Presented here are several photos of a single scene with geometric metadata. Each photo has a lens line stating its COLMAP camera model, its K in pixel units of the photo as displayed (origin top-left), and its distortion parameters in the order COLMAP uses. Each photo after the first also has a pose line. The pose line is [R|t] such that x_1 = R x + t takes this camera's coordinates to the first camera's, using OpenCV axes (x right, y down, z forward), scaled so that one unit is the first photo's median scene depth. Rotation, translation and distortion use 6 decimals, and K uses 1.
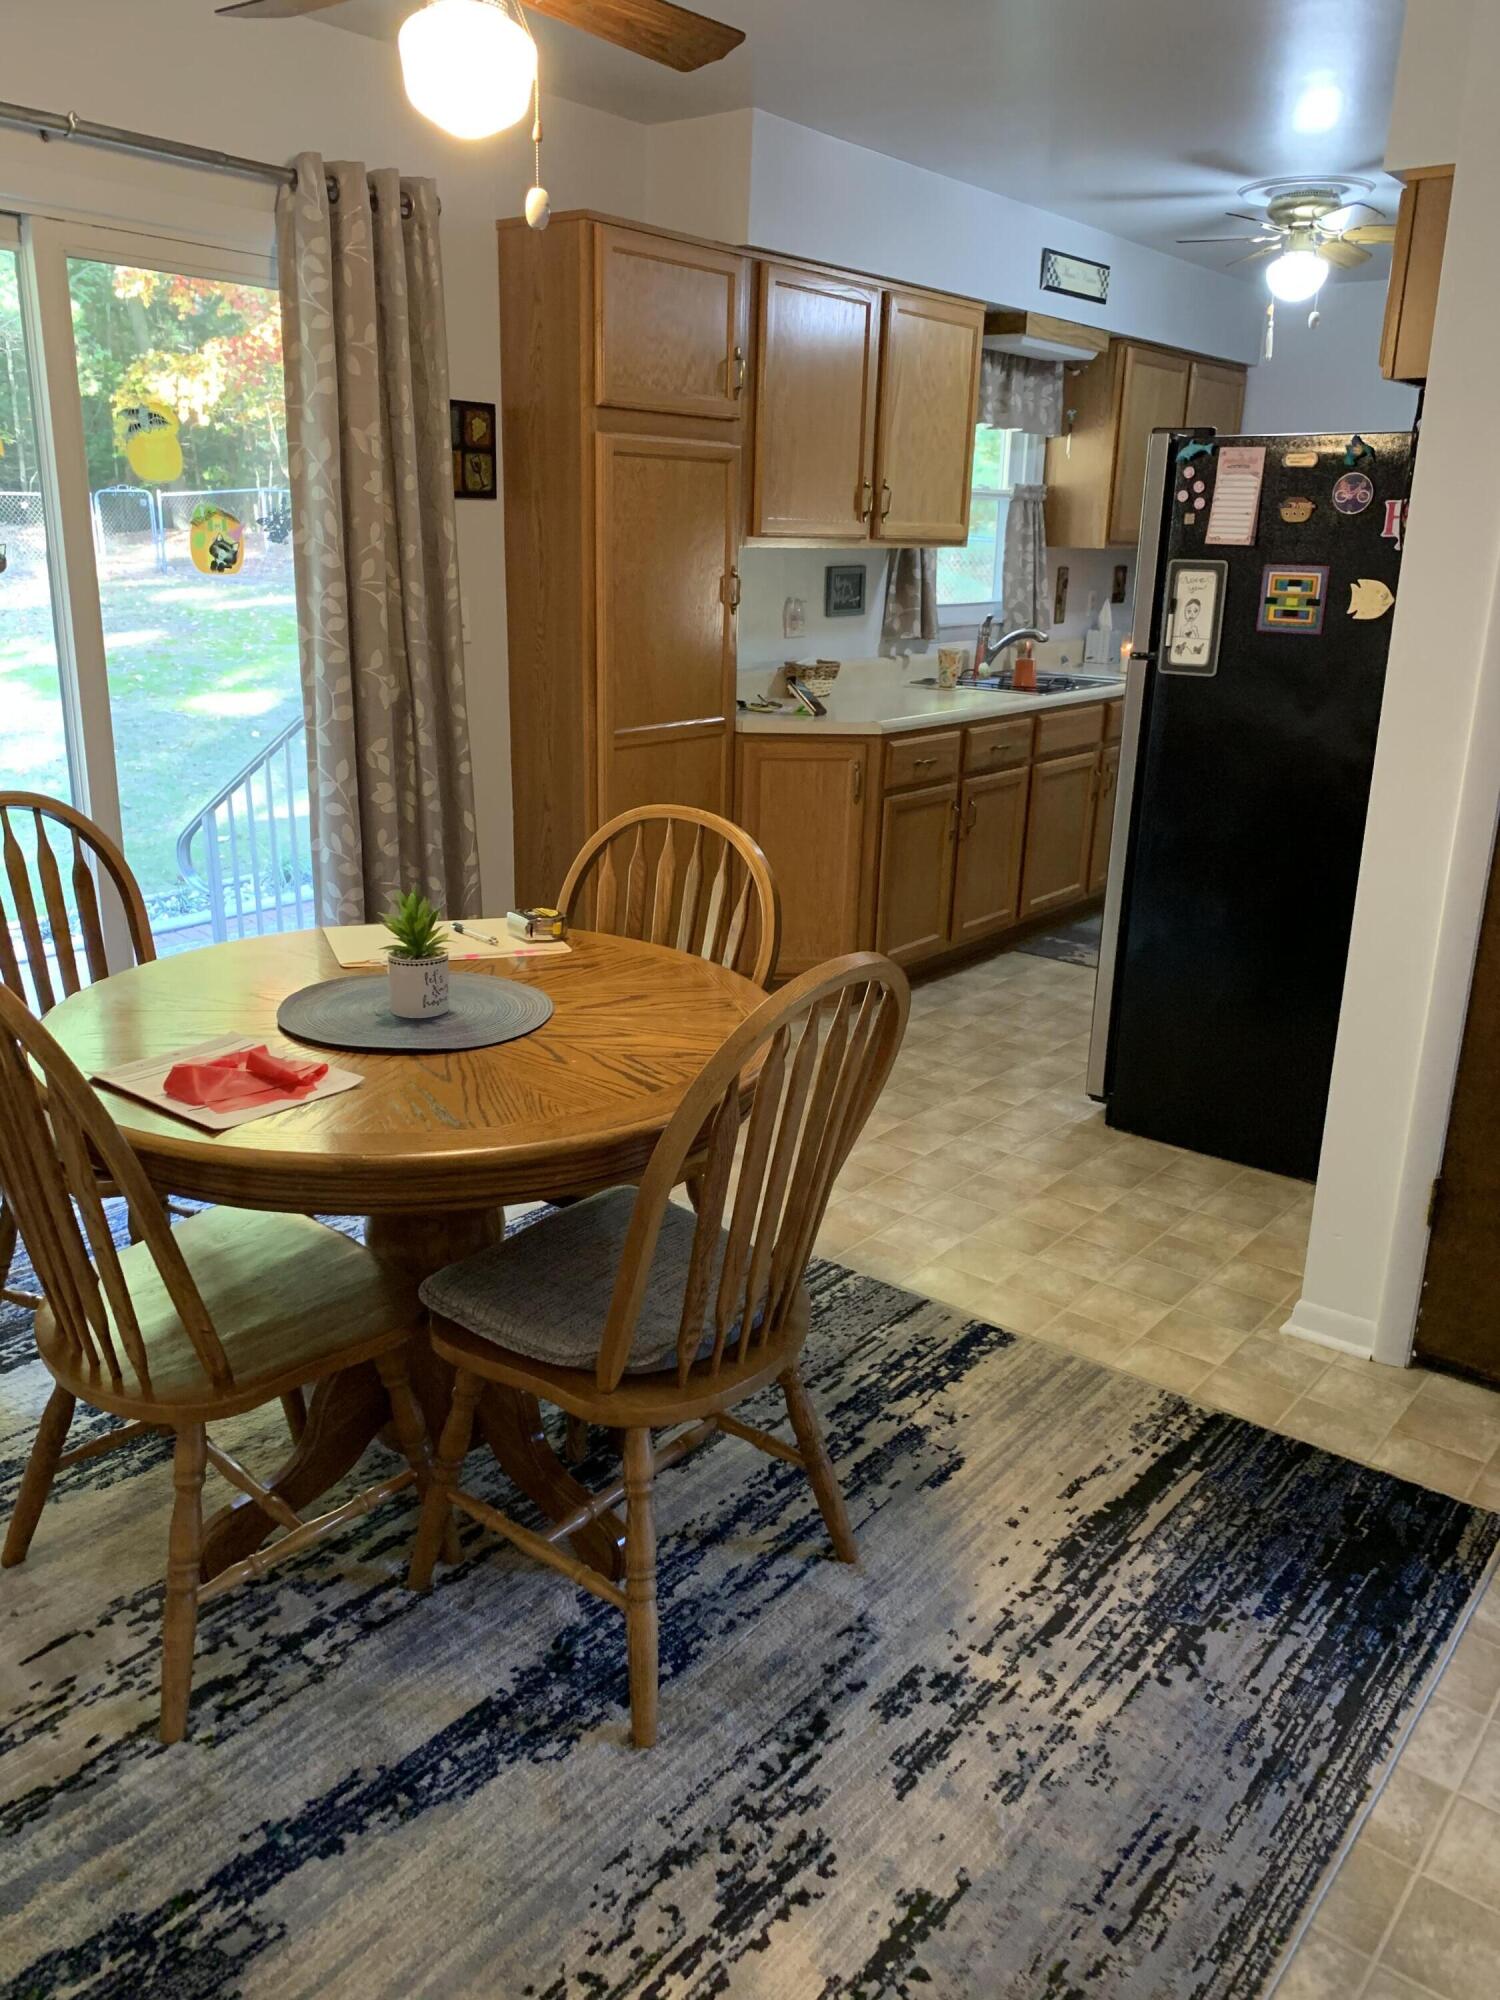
lens RADIAL K [[1511.5, 0, 746.6], [0, 1511.5, 1003.5], [0, 0, 1]] dist [-0.000035, -0.004595]
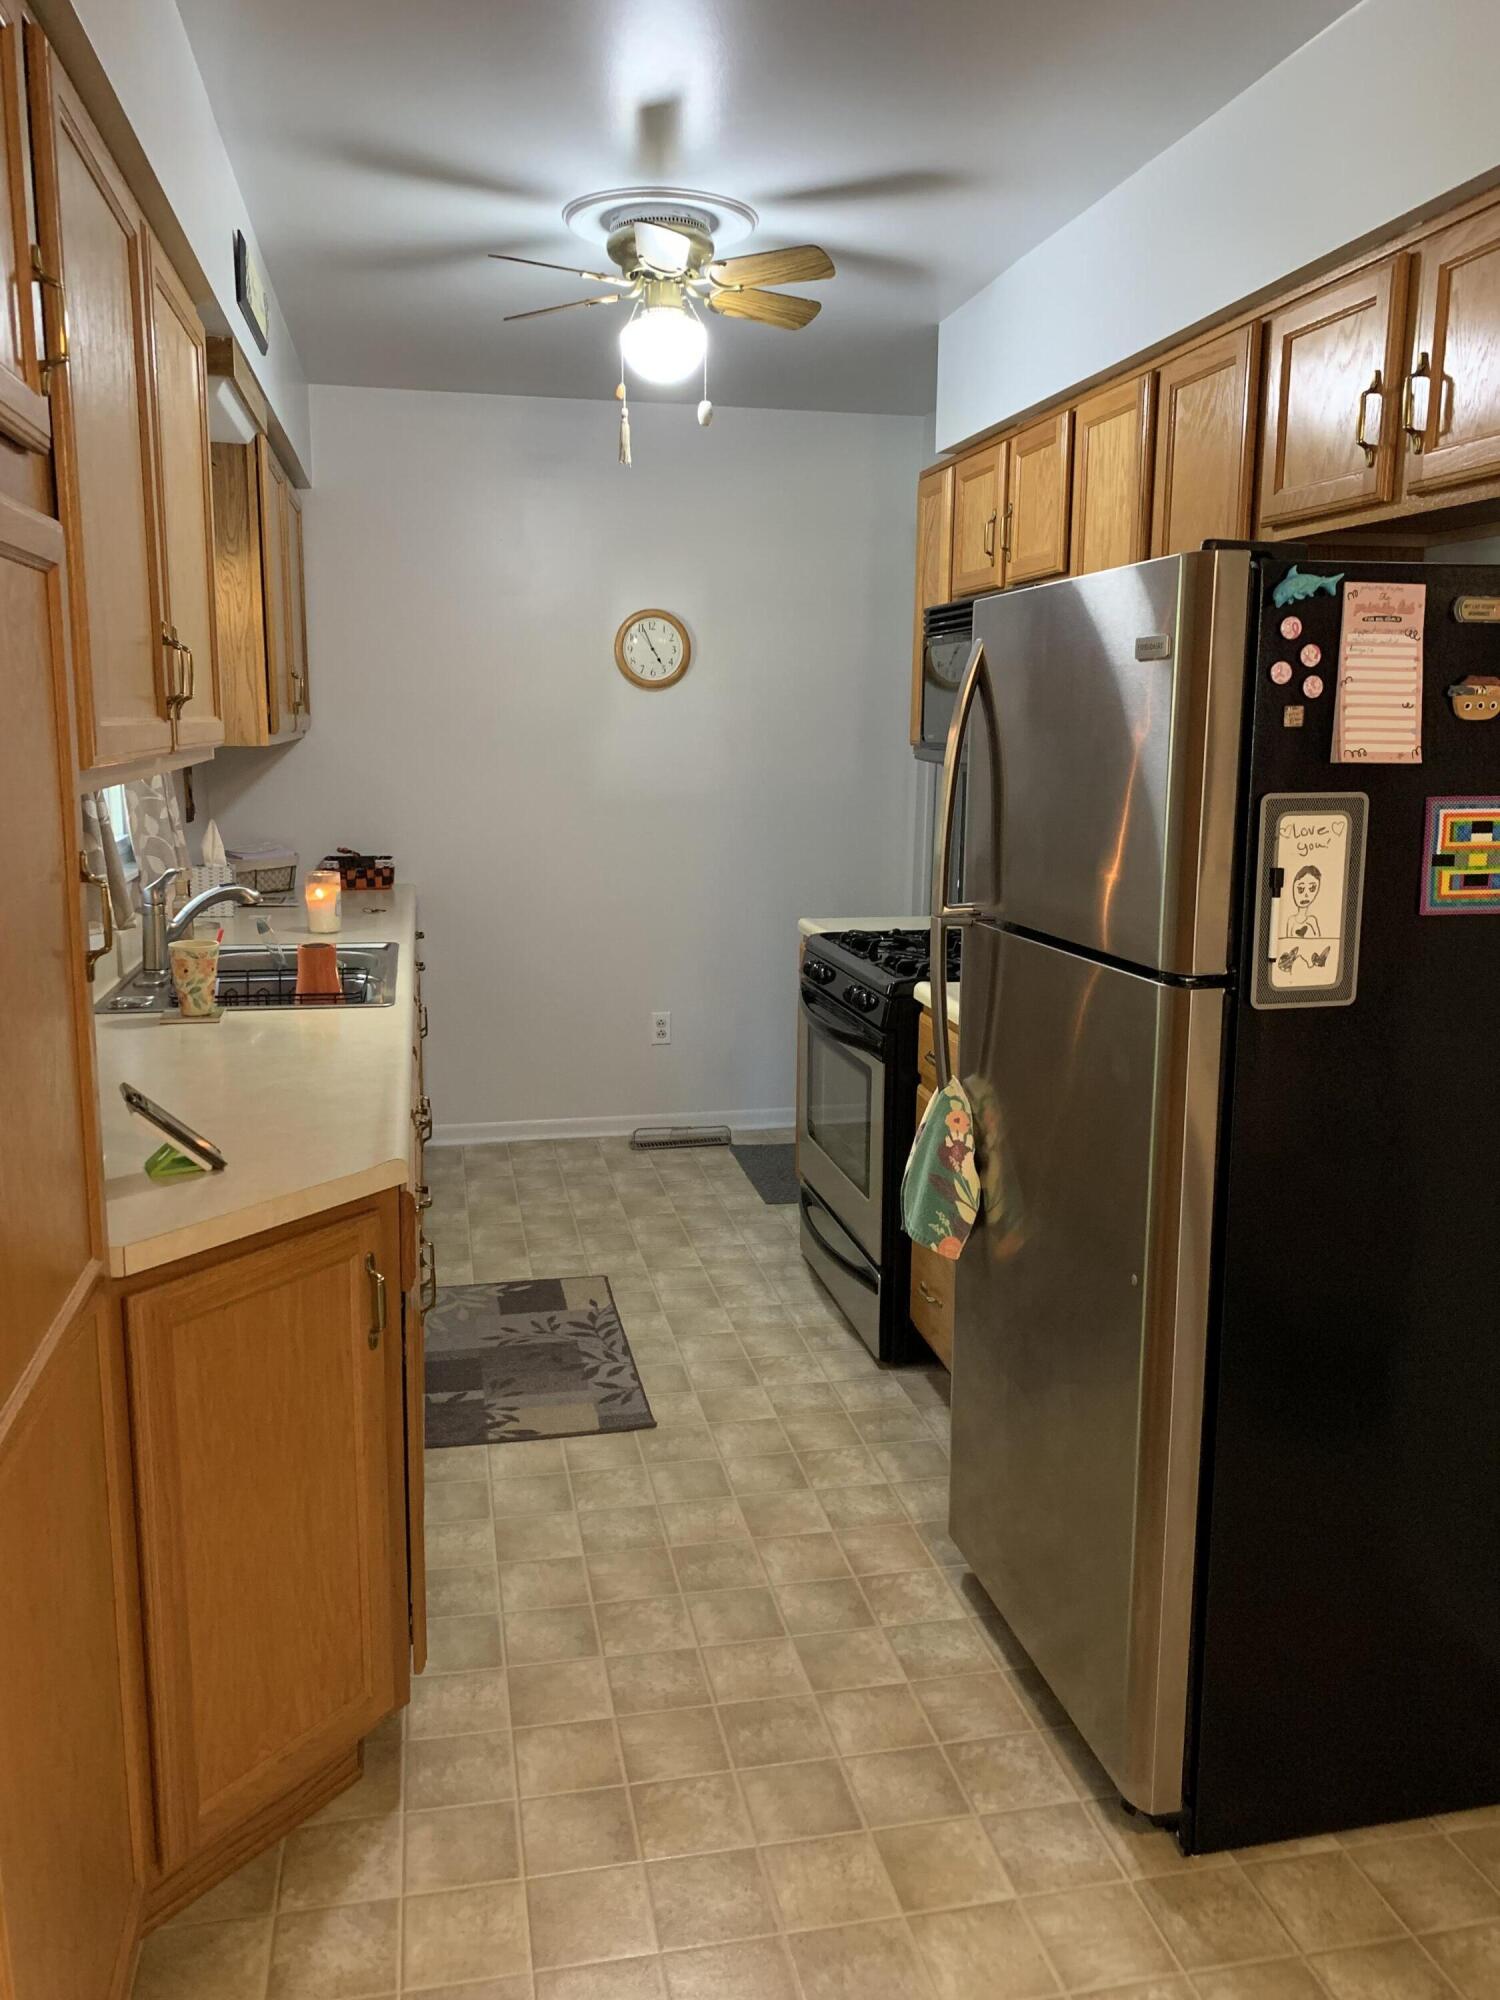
lens RADIAL K [[1511.5, 0, 750.5], [0, 1511.5, 996.7], [0, 0, 1]] dist [-0.000035, -0.004595]
pose [[0.630788, -0.162344, 0.758782, -0.228303], [0.240687, 0.970573, 0.007571, -0.278771], [-0.737683, 0.177854, 0.651301, 0.825325]]
